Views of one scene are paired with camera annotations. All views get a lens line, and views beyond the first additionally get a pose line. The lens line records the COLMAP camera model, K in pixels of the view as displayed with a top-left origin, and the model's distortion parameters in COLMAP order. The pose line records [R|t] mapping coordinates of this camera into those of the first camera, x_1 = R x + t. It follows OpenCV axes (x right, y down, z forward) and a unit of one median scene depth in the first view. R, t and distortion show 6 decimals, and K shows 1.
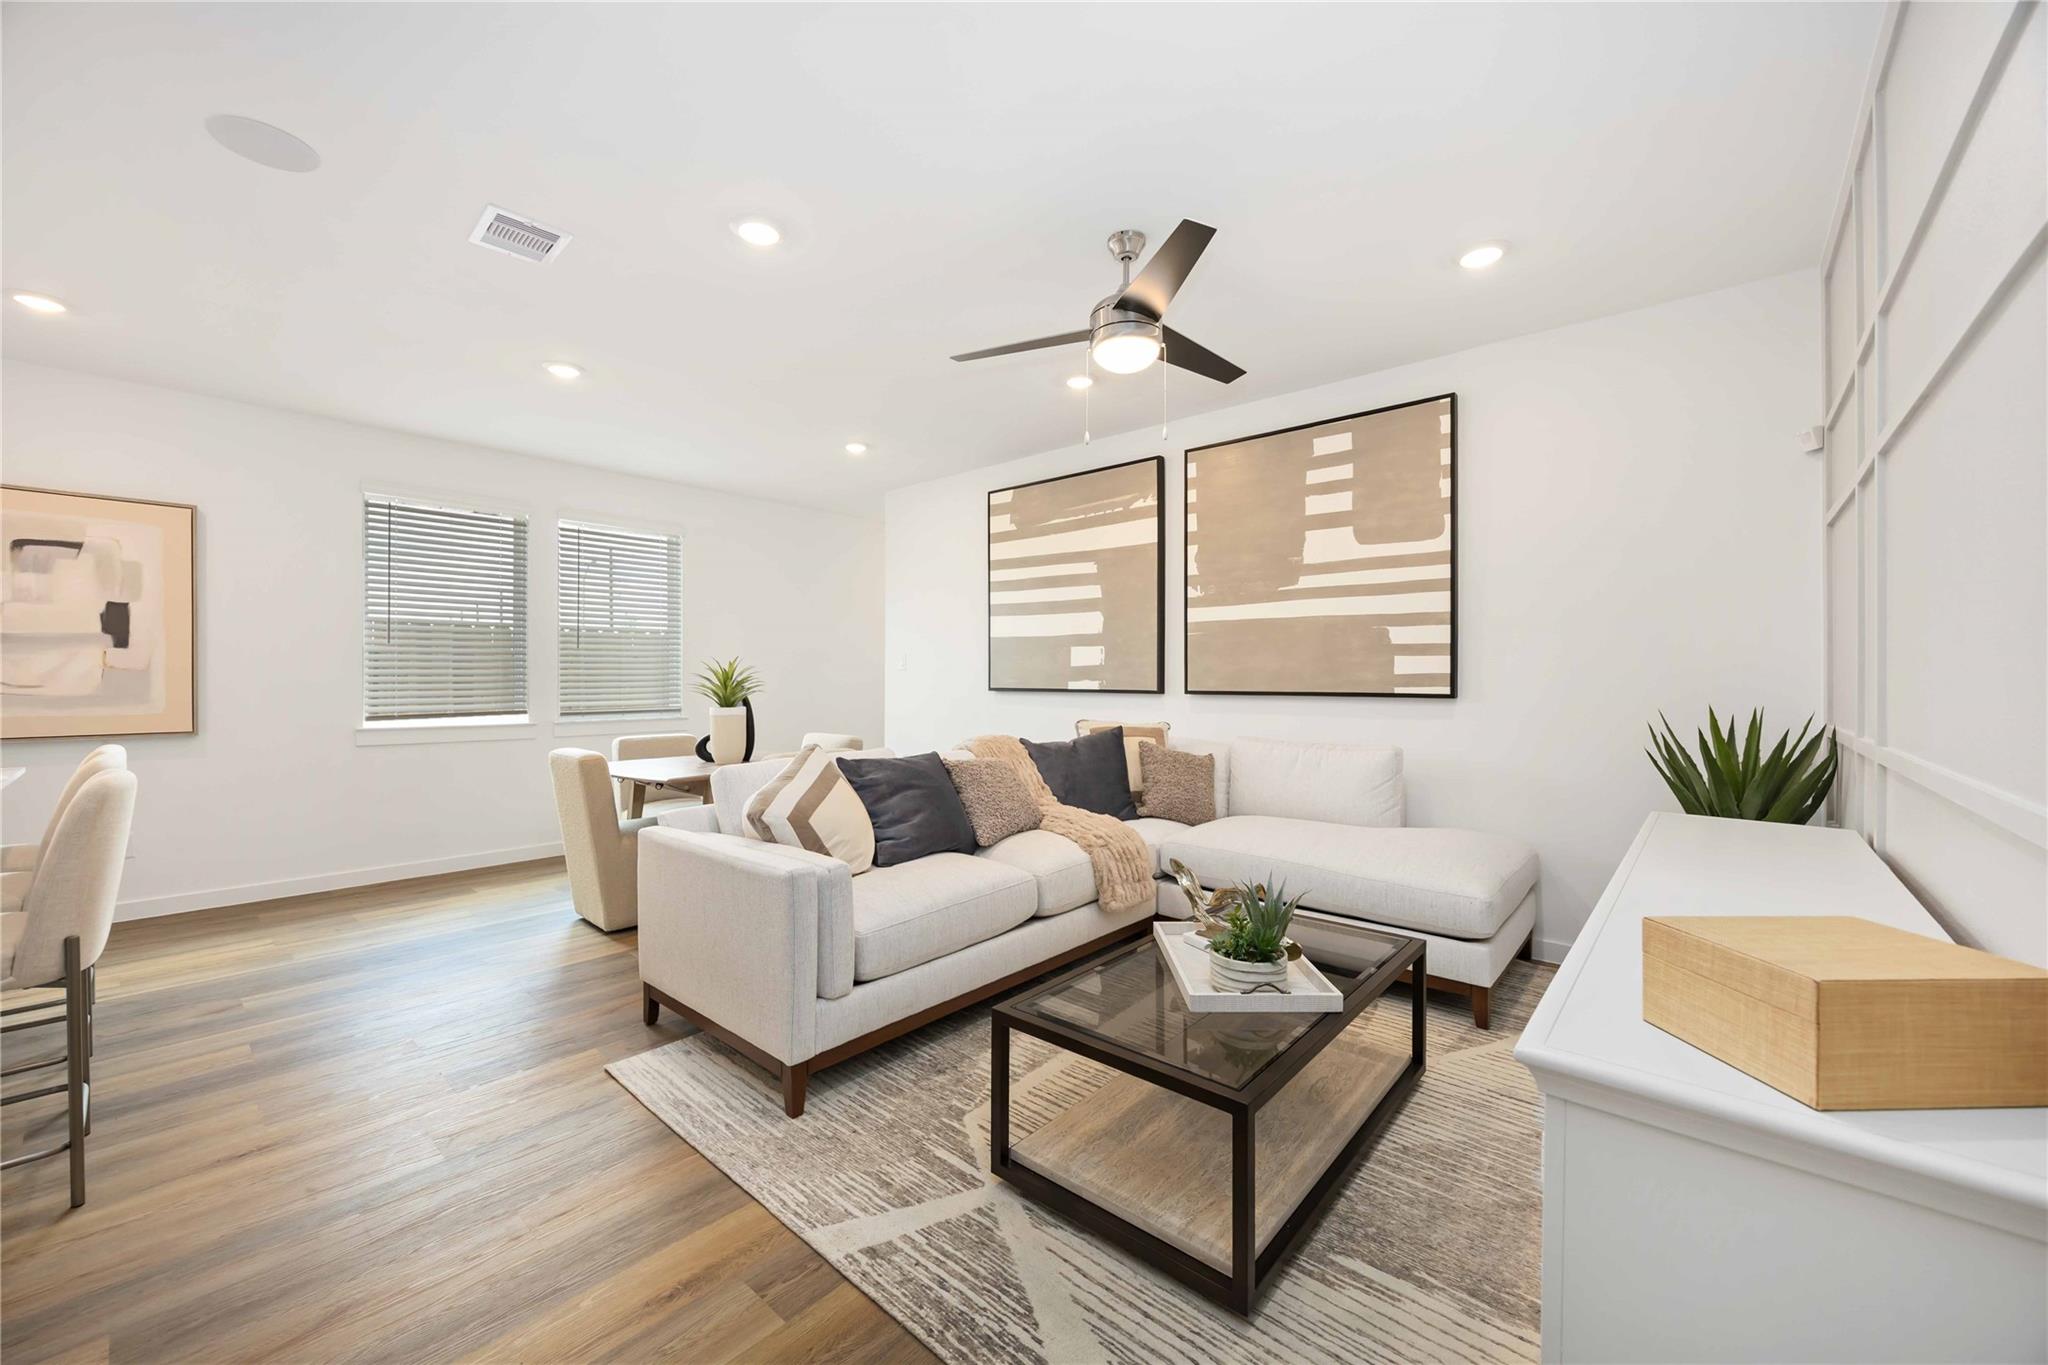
lens RADIAL K [[781.5, 0, 1025.3], [0, 781.5, 679.6], [0, 0, 1]] dist [-0.002836, 0.000105]
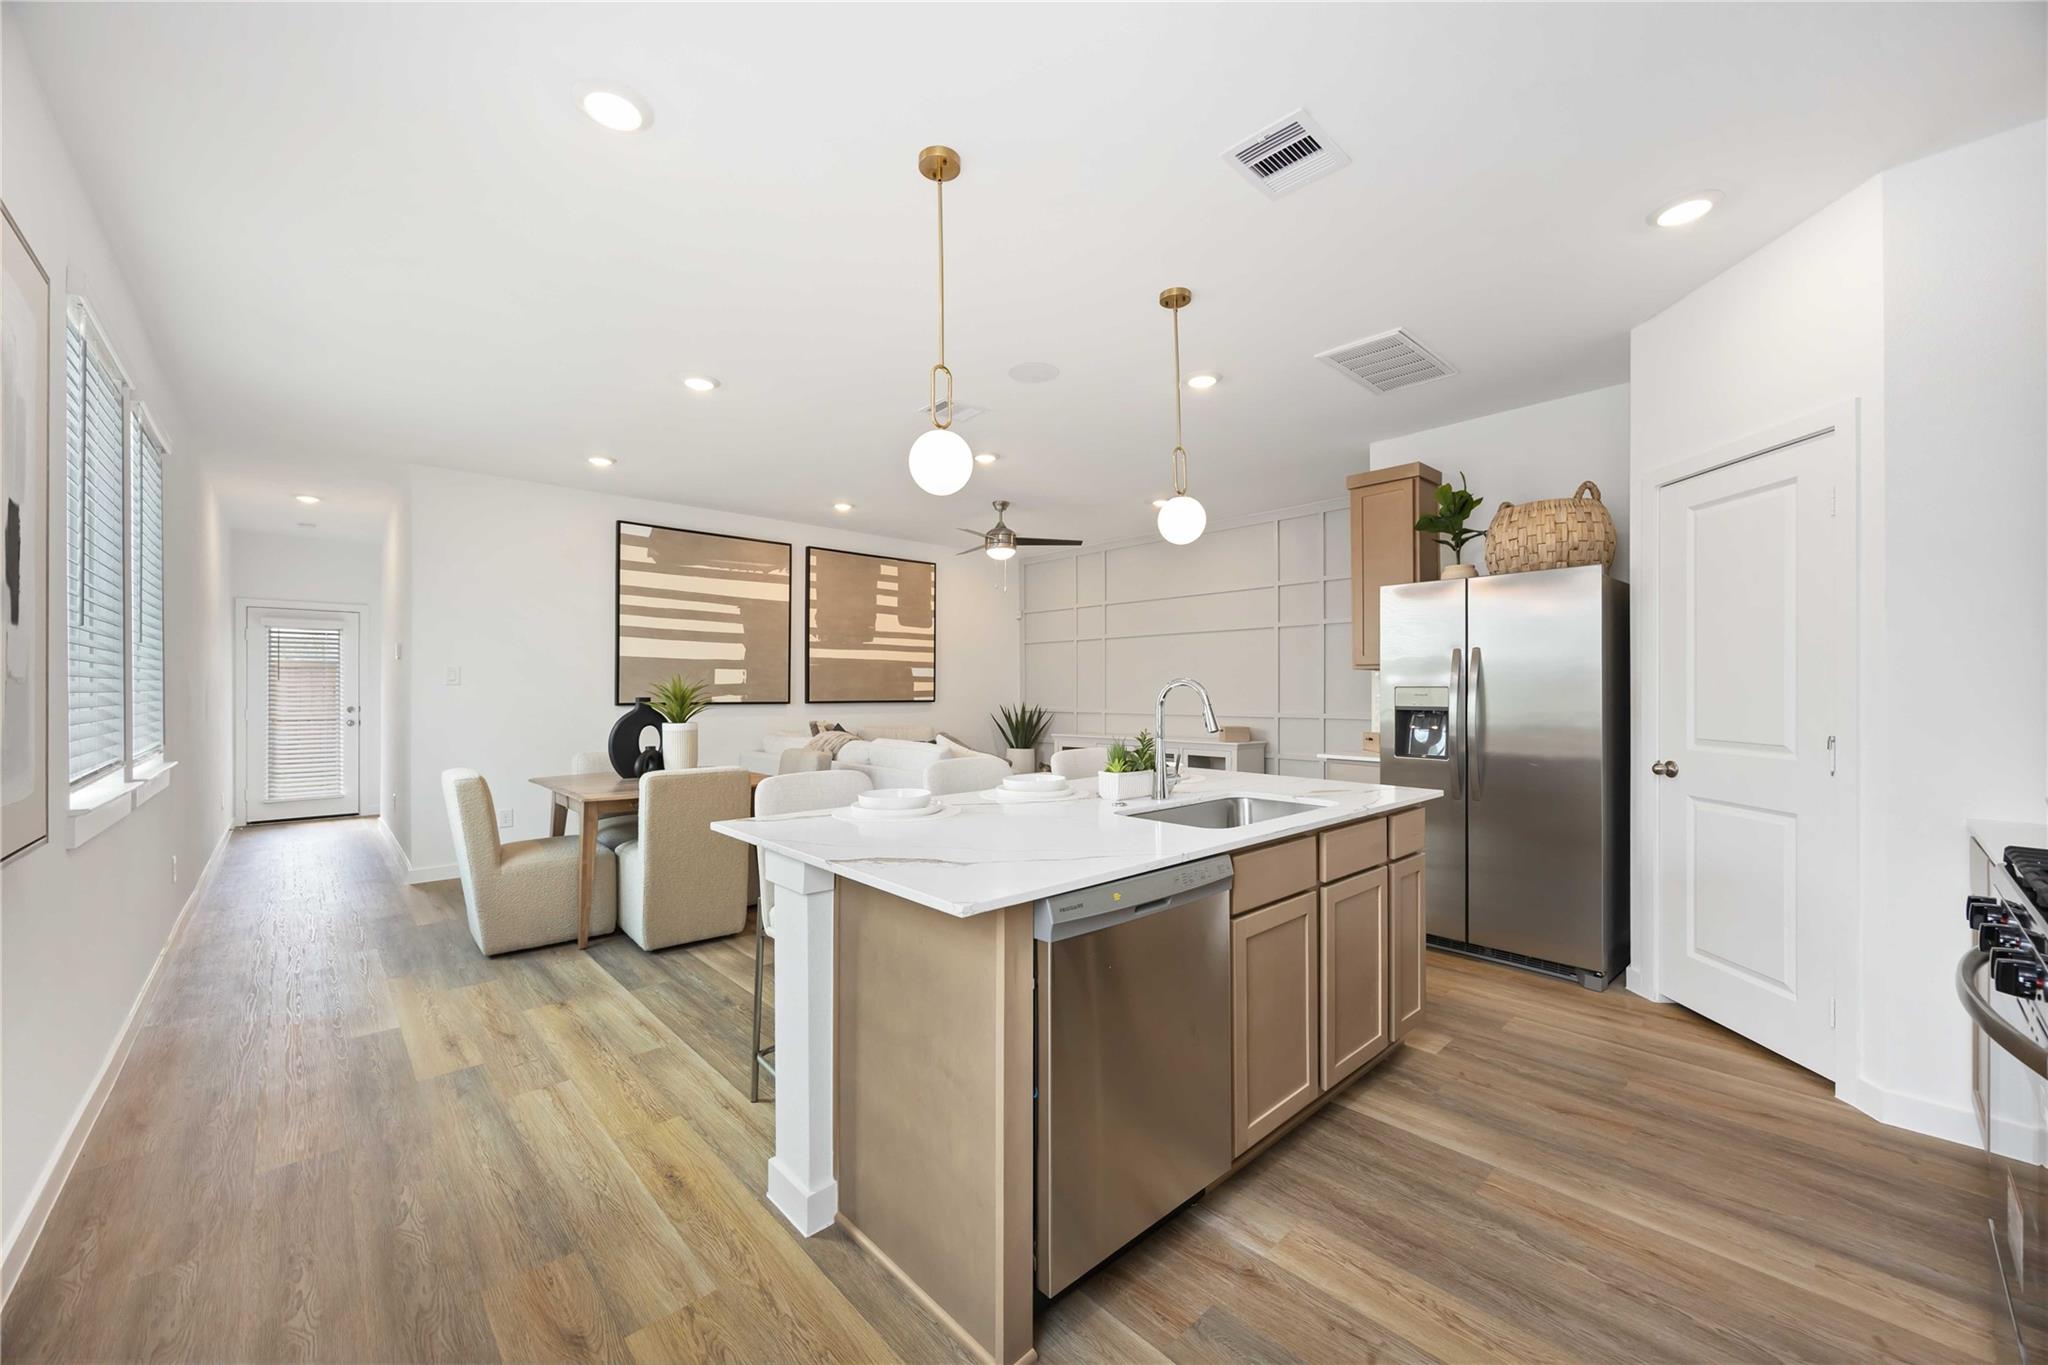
lens RADIAL K [[781.5, 0, 1021.2], [0, 781.5, 688.0], [0, 0, 1]] dist [-0.002836, 0.000105]
pose [[0.107293, 0.003150, 0.994222, -1.461272], [0.004727, 0.999982, -0.003679, -0.005560], [-0.994216, 0.005094, 0.107276, 0.472182]]
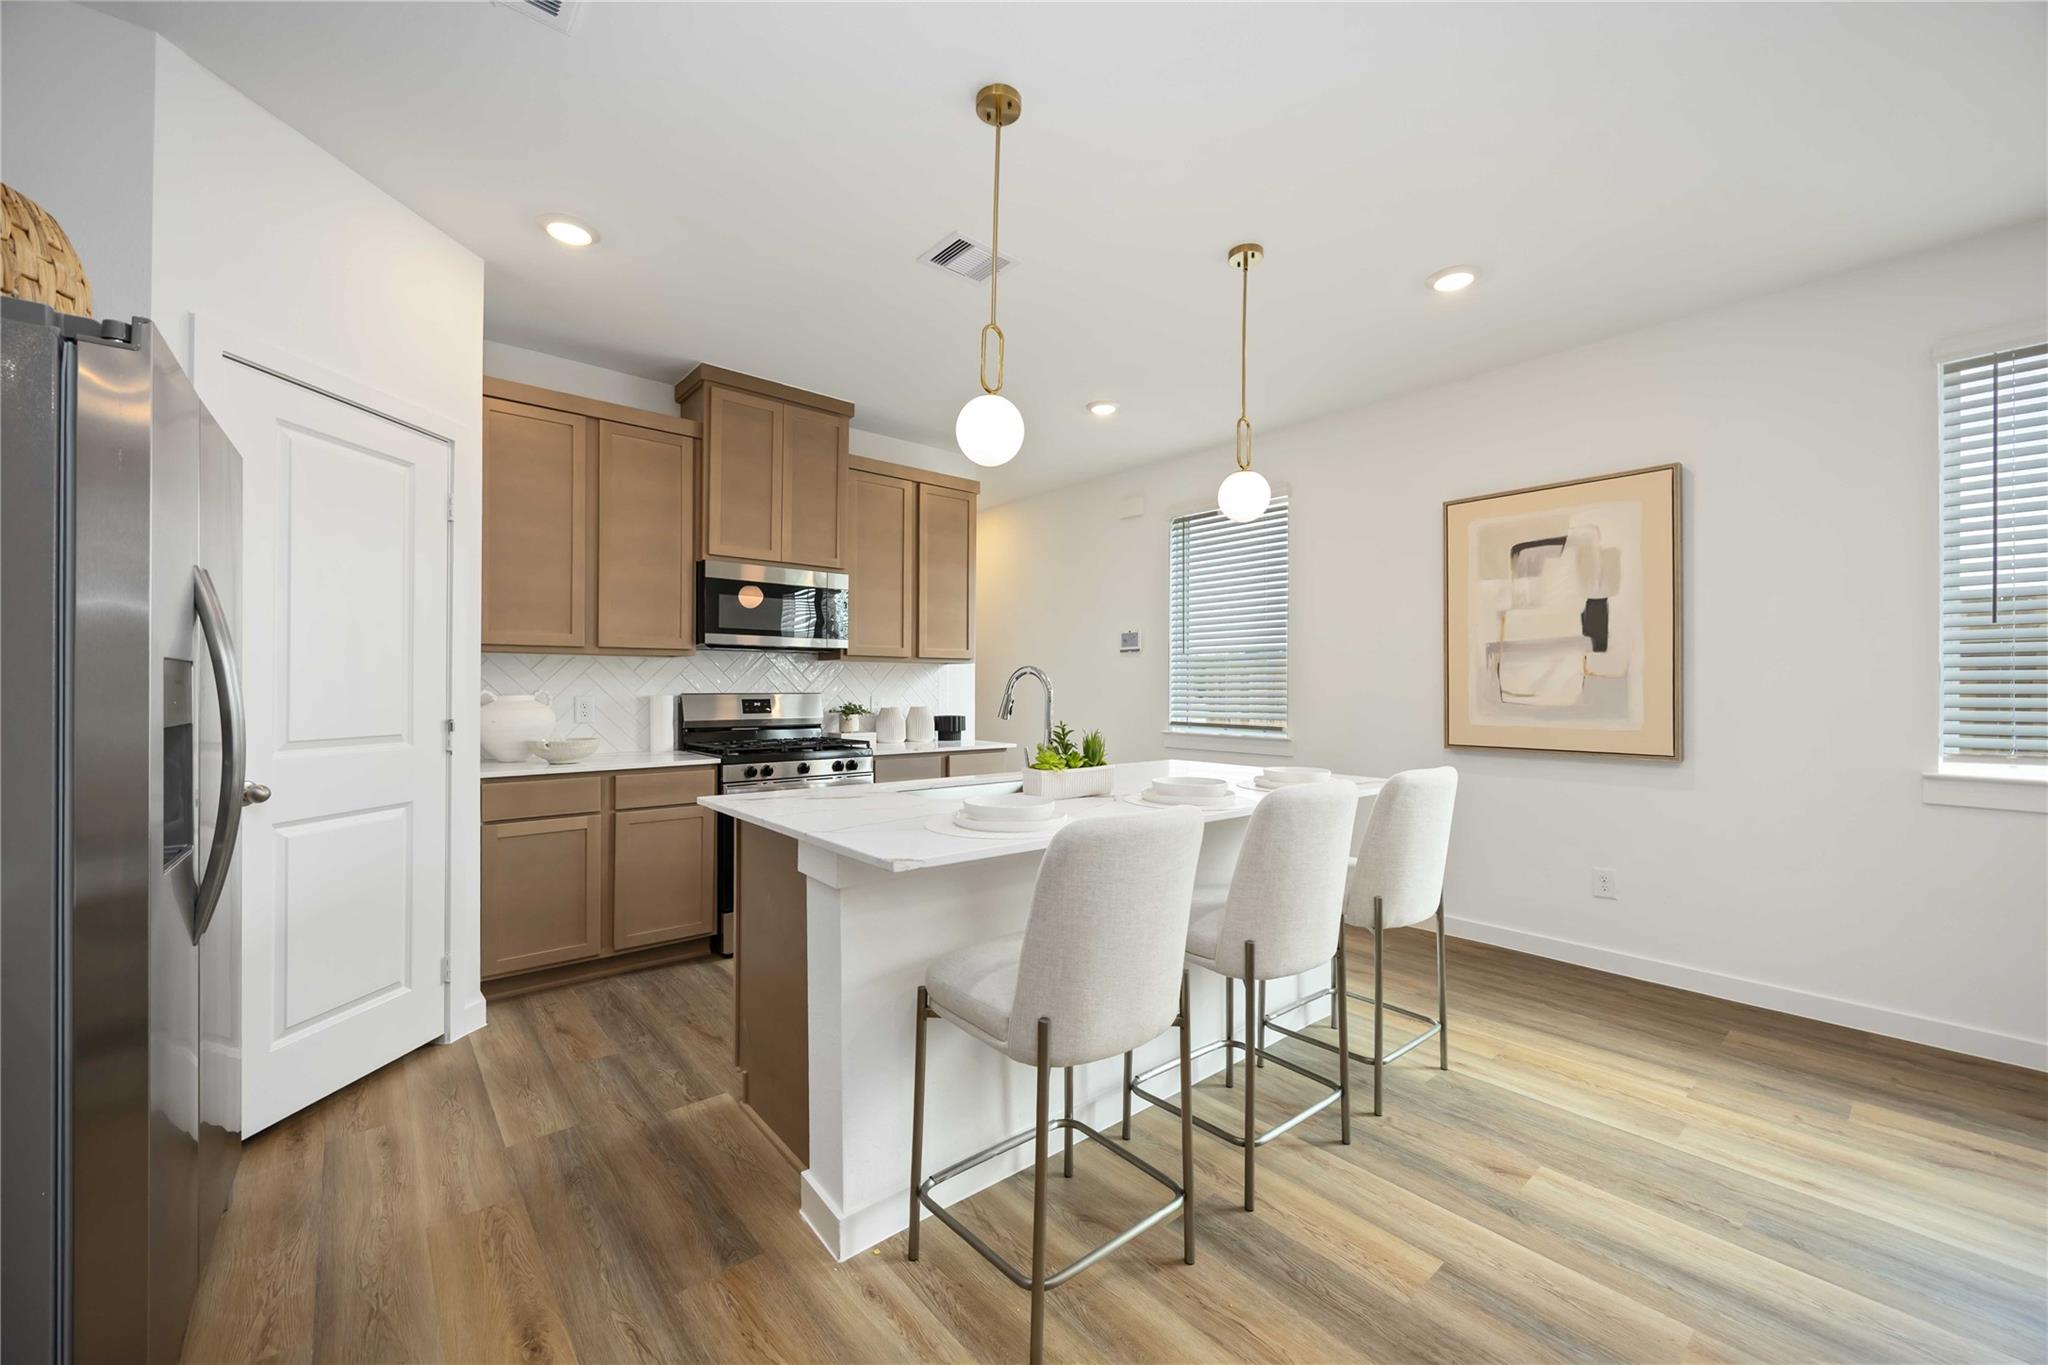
lens RADIAL K [[781.5, 0, 1021.7], [0, 781.5, 688.6], [0, 0, 1]] dist [-0.002836, 0.000105]
pose [[-0.151794, 0.000664, -0.988412, -0.213384], [-0.005213, 0.999985, 0.001472, 0.002155], [0.988398, 0.005376, -0.151789, 0.498066]]
